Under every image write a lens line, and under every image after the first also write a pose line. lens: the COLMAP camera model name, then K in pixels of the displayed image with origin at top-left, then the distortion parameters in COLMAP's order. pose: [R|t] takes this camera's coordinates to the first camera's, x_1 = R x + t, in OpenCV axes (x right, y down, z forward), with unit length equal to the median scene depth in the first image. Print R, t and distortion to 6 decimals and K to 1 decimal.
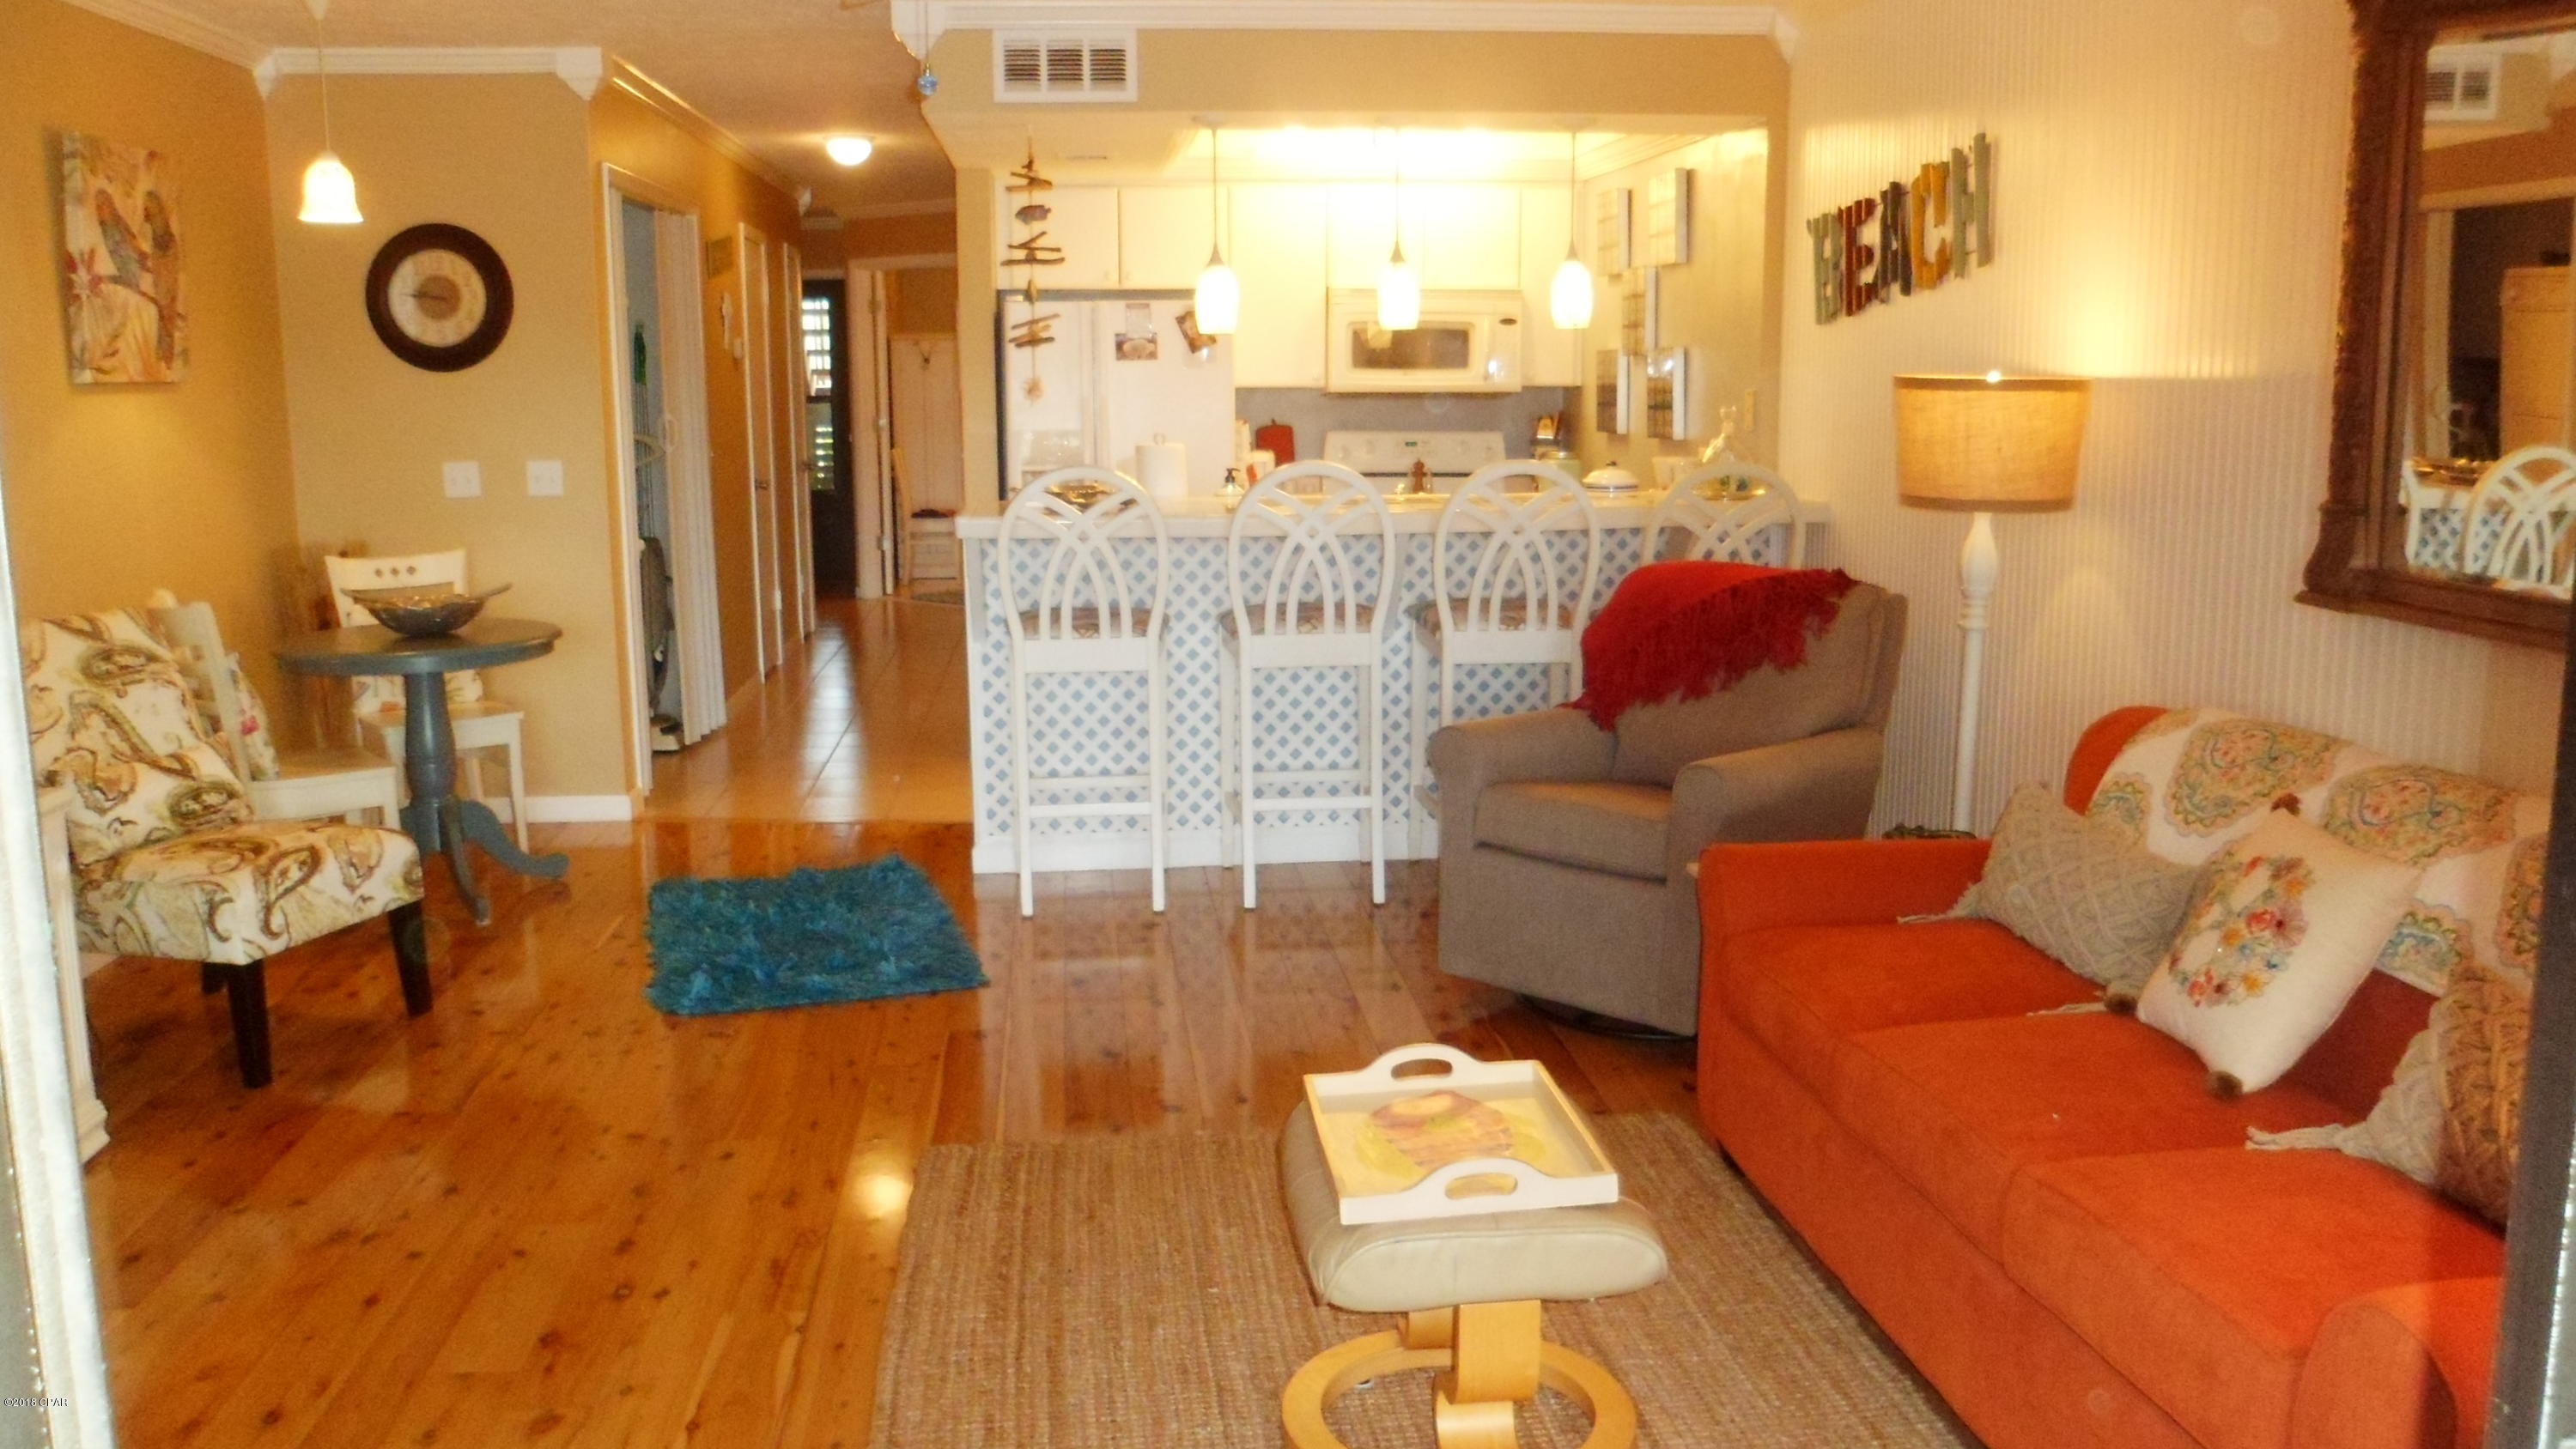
lens RADIAL K [[2016.5, 0, 1292.3], [0, 2016.5, 698.0], [0, 0, 1]] dist [-0.086293, 0.058322]
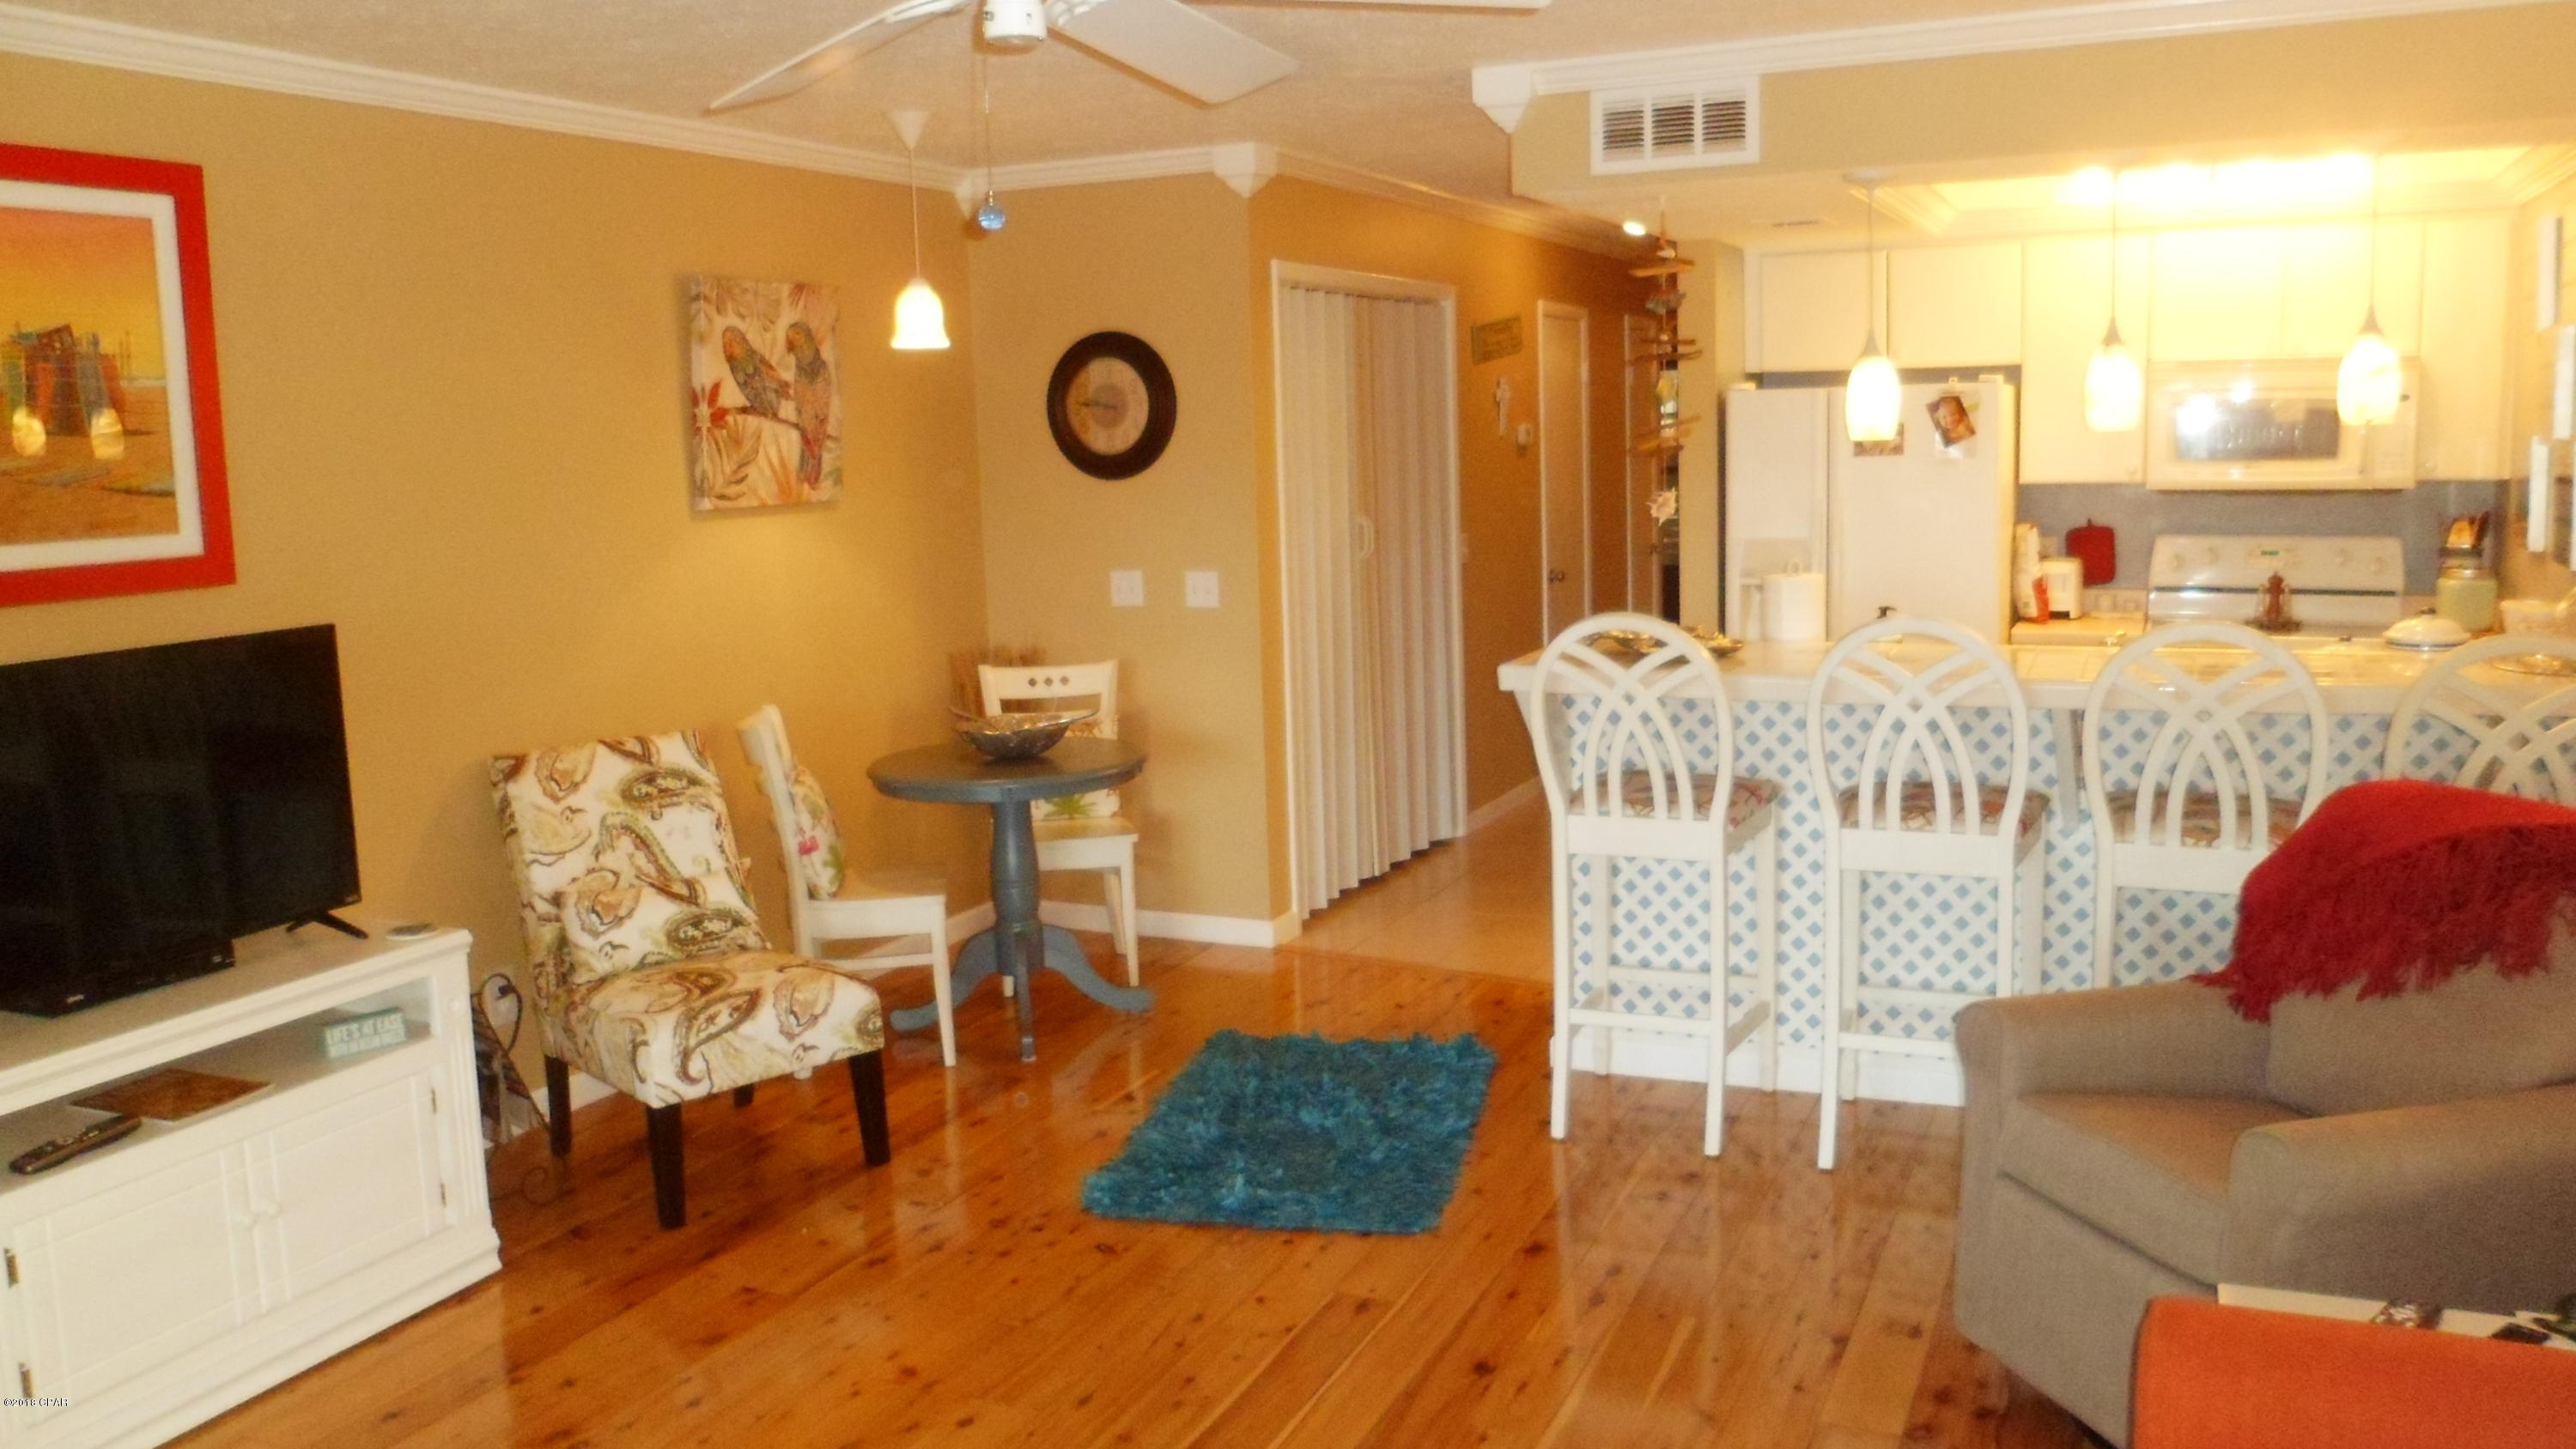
lens RADIAL K [[2016.5, 0, 1292.3], [0, 2016.5, 698.0], [0, 0, 1]] dist [-0.086293, 0.058322]
pose [[0.861326, 0.048389, -0.505743, 0.191455], [-0.058381, 0.998287, -0.003913, -0.067245], [0.504687, 0.032896, 0.862675, 0.213324]]
